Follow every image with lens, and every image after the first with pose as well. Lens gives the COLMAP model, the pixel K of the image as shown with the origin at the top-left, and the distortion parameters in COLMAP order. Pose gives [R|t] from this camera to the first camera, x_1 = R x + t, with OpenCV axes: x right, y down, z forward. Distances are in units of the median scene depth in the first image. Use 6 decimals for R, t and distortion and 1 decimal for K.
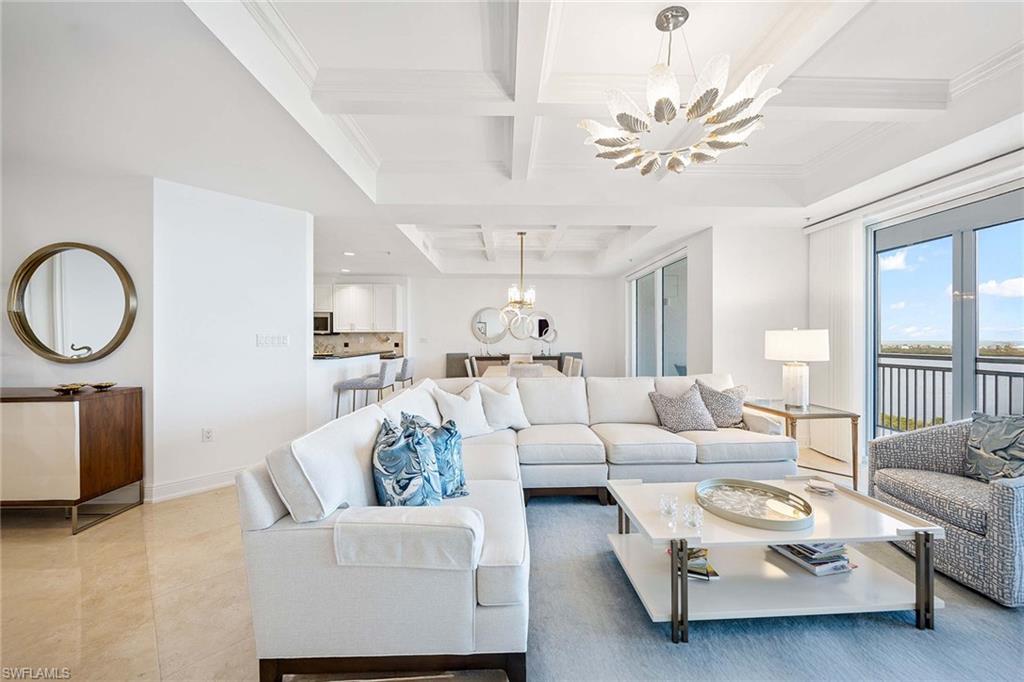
lens RADIAL K [[375.4, 0, 515.5], [0, 375.4, 338.6], [0, 0, 1]] dist [0.008965, -0.000105]
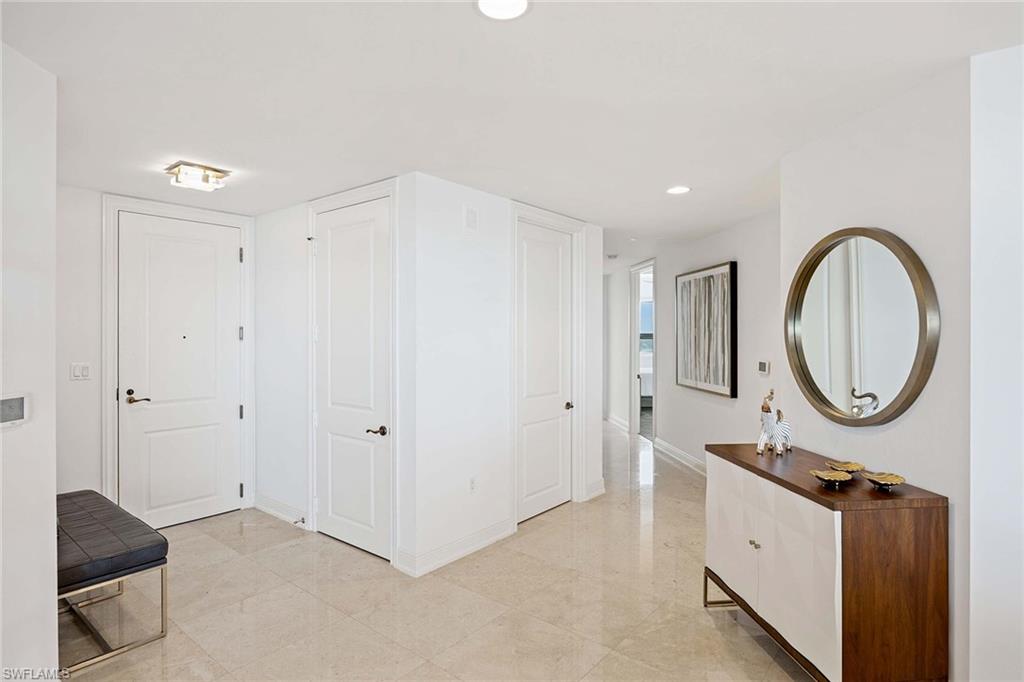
lens RADIAL K [[534.2, 0, 509.9], [0, 534.2, 336.2], [0, 0, 1]] dist [-0.002474, -0.002860]
pose [[0.072445, 0.005567, -0.997357, -0.354317], [-0.004804, 0.999975, 0.005233, -0.076140], [0.997361, 0.004413, 0.072470, 0.395331]]
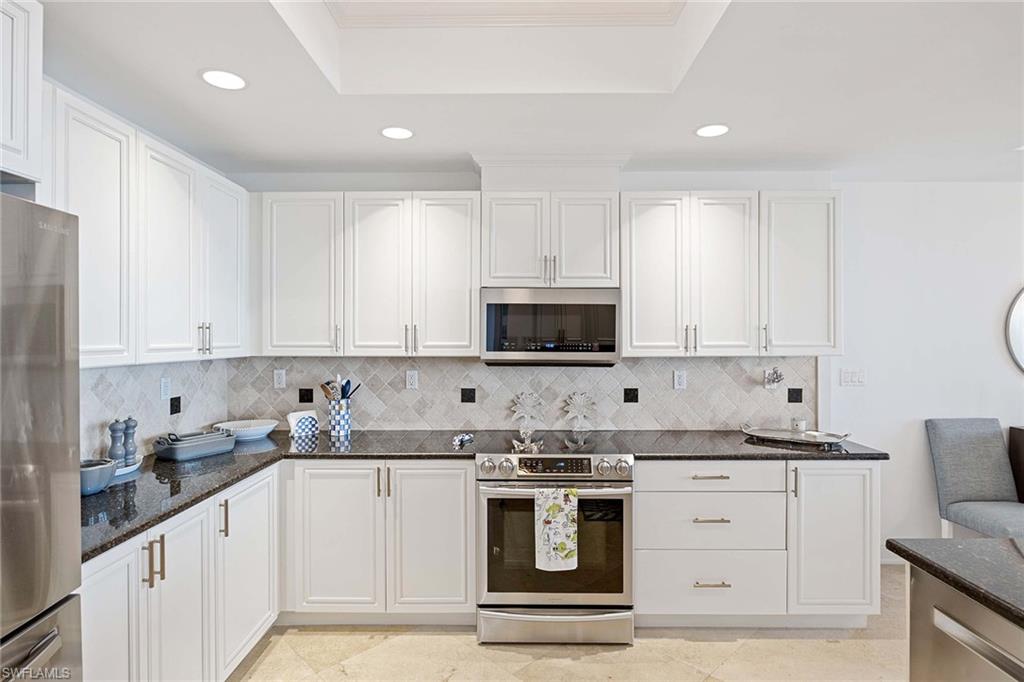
lens RADIAL K [[554.8, 0, 514.9], [0, 554.8, 337.7], [0, 0, 1]] dist [0.005738, -0.006404]
pose [[0.999413, 0.004938, -0.033889, -1.368016], [-0.004793, 0.999979, 0.004365, -0.081687], [0.033910, -0.004200, 0.999416, 1.411094]]
